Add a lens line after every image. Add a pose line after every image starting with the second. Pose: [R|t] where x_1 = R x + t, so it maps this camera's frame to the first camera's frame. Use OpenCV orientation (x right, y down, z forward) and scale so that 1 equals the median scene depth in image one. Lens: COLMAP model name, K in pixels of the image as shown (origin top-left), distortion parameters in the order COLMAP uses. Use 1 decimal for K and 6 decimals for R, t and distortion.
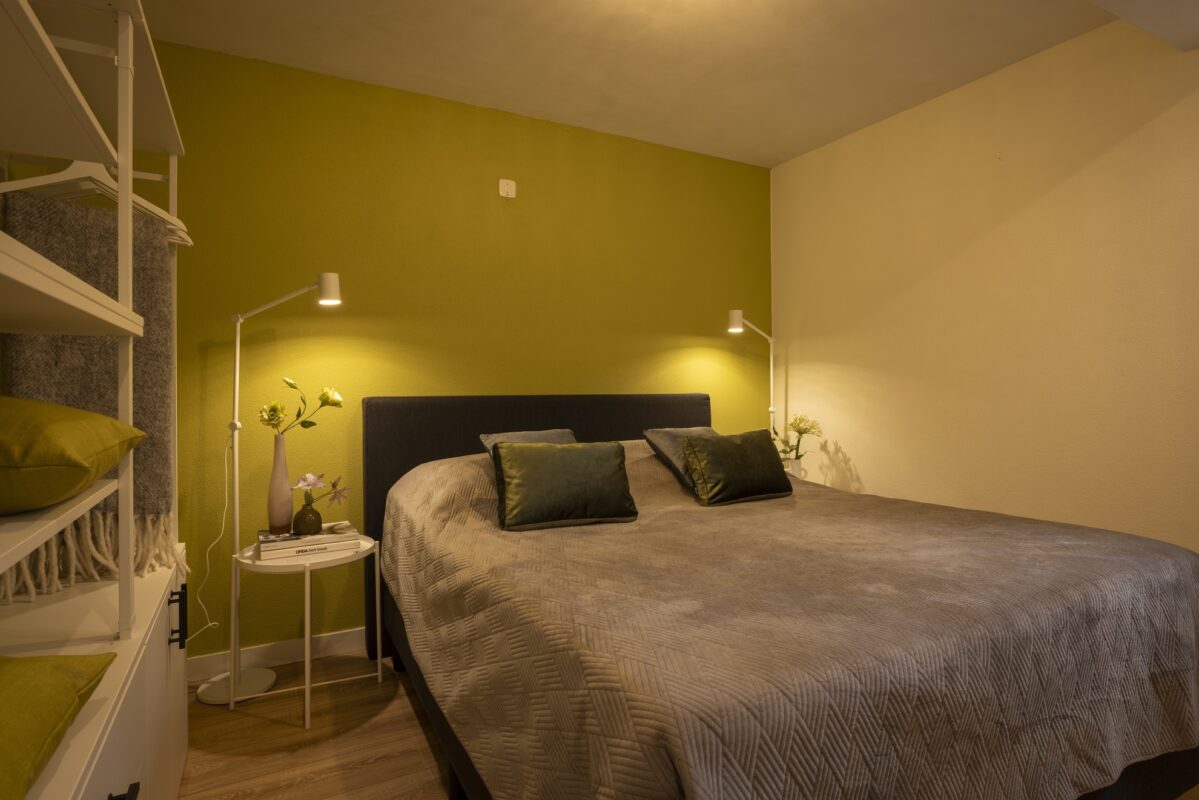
lens RADIAL K [[633.5, 0, 603.5], [0, 633.5, 397.8], [0, 0, 1]] dist [-0.001007, 0.000164]
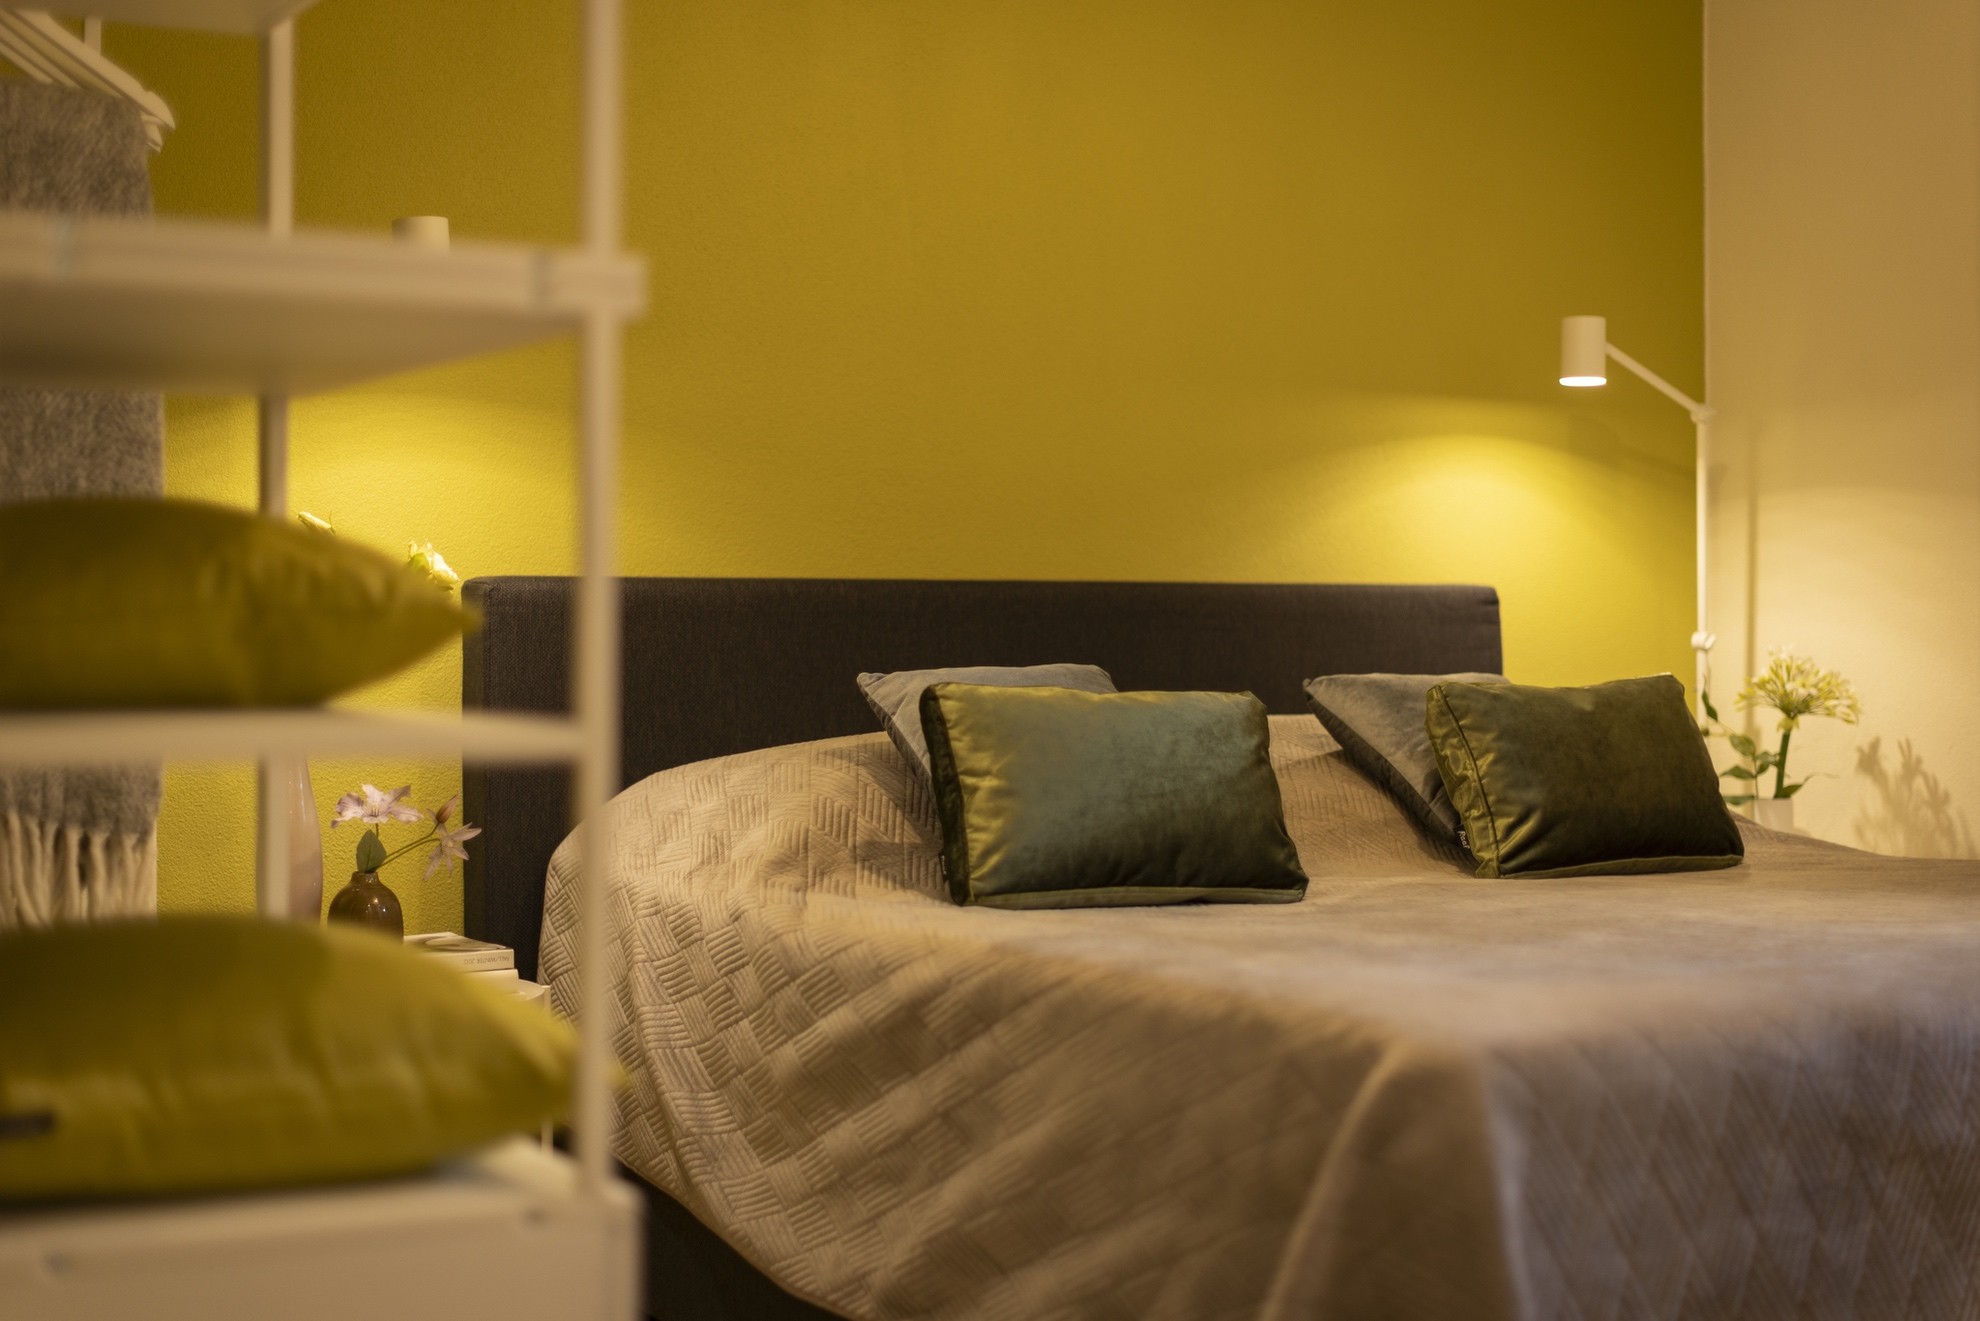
lens RADIAL K [[2890.7, 0, 990.0], [0, 2890.7, 660.5], [0, 0, 1]] dist [0.009701, -0.040752]
pose [[0.999989, 0.004401, -0.001760, -0.115018], [-0.004411, 0.999976, -0.005418, 0.057331], [0.001737, 0.005425, 0.999984, -0.607160]]
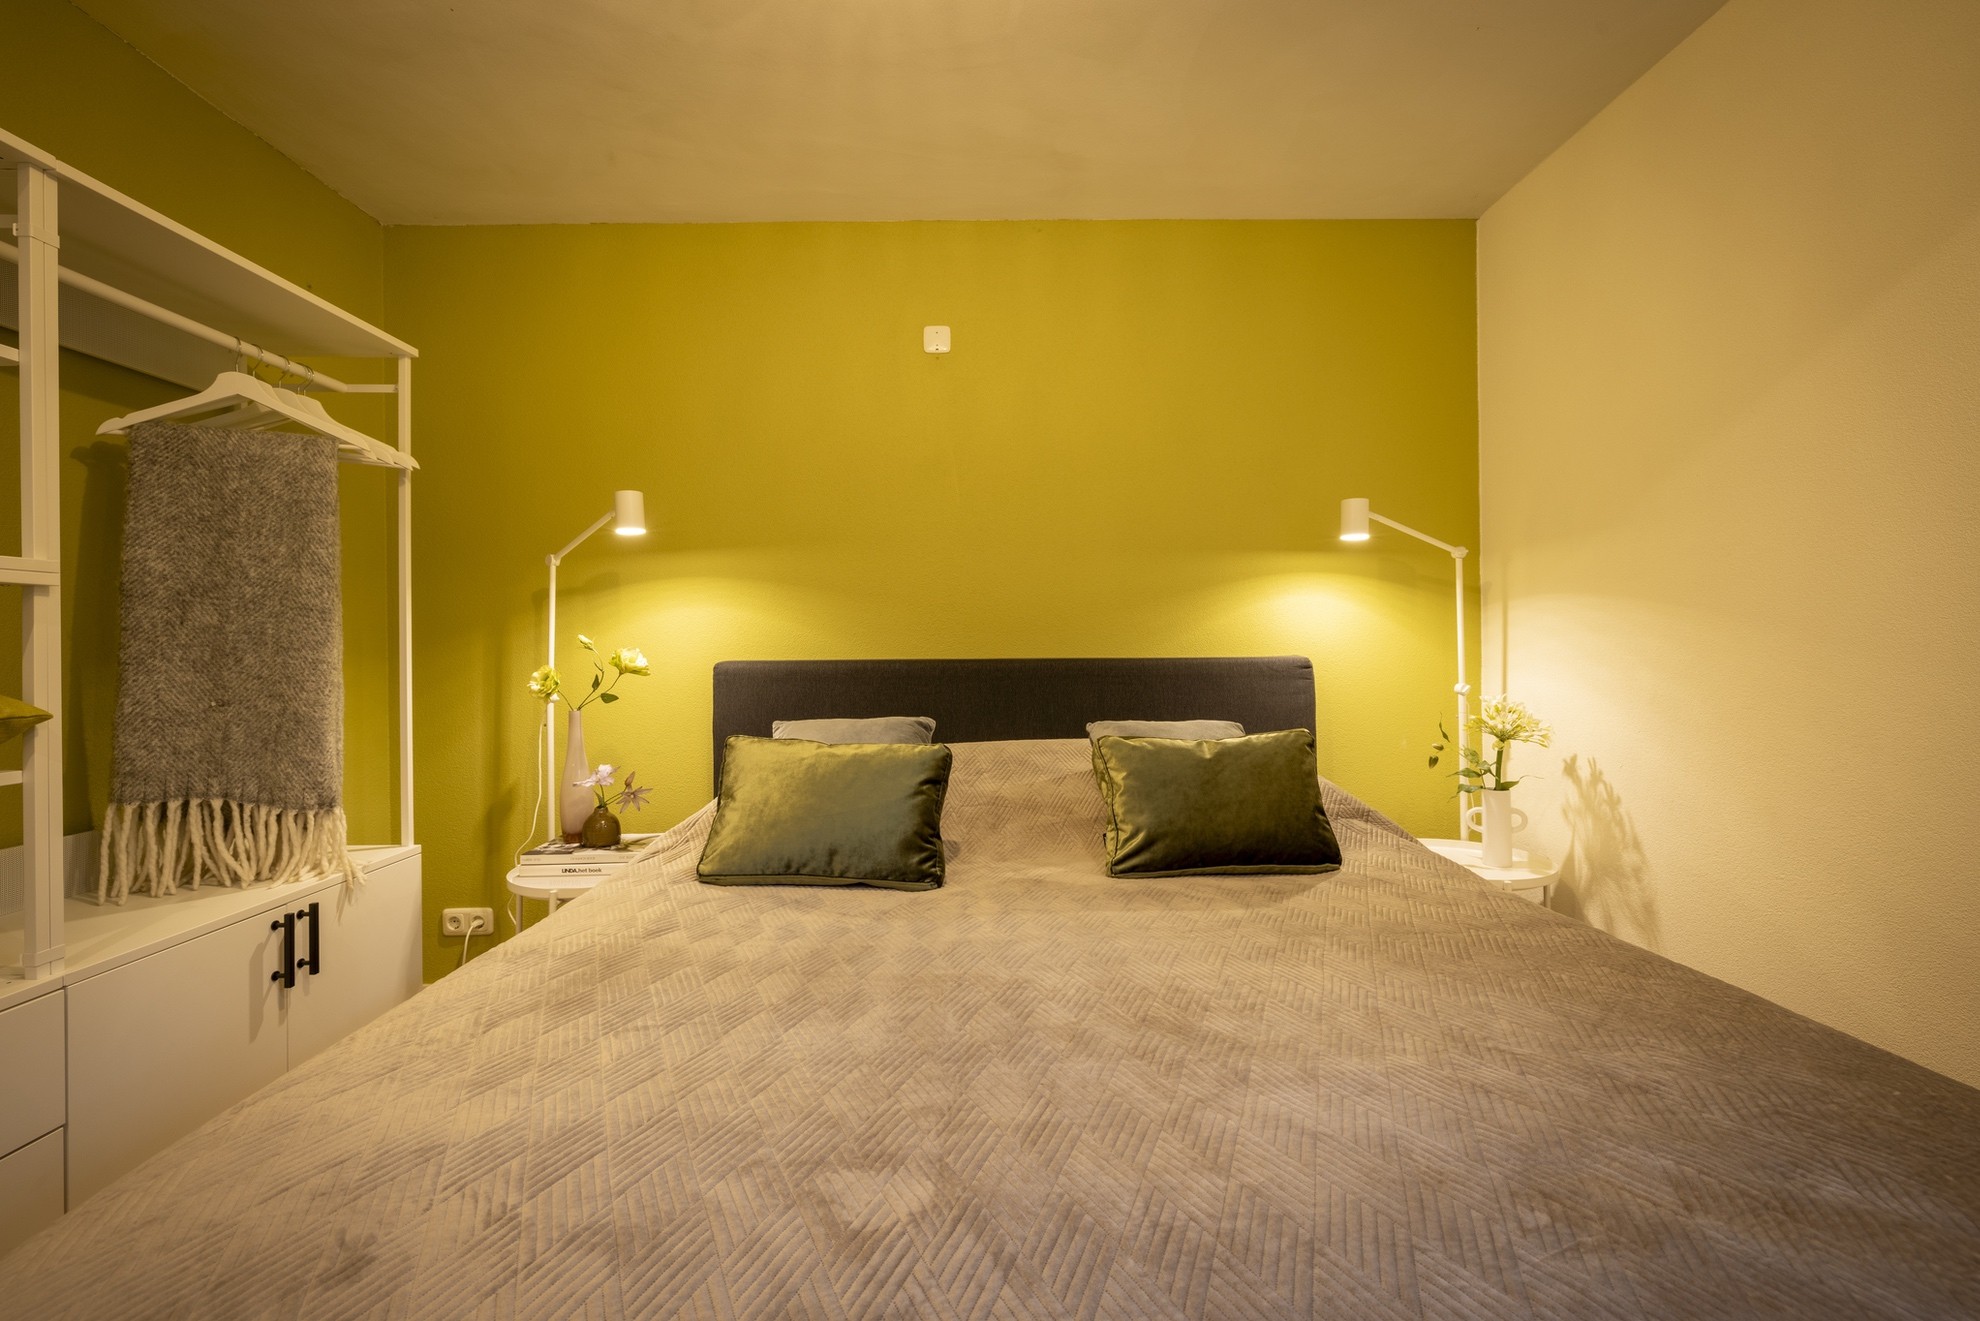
lens RADIAL K [[854.9, 0, 990.0], [0, 854.9, 660.5], [0, 0, 1]] dist [0.000596, -0.000313]
pose [[0.881073, 0.005011, -0.472954, 0.398580], [-0.004042, 0.999987, 0.003067, -0.007091], [0.472964, -0.000791, 0.881082, 0.330448]]
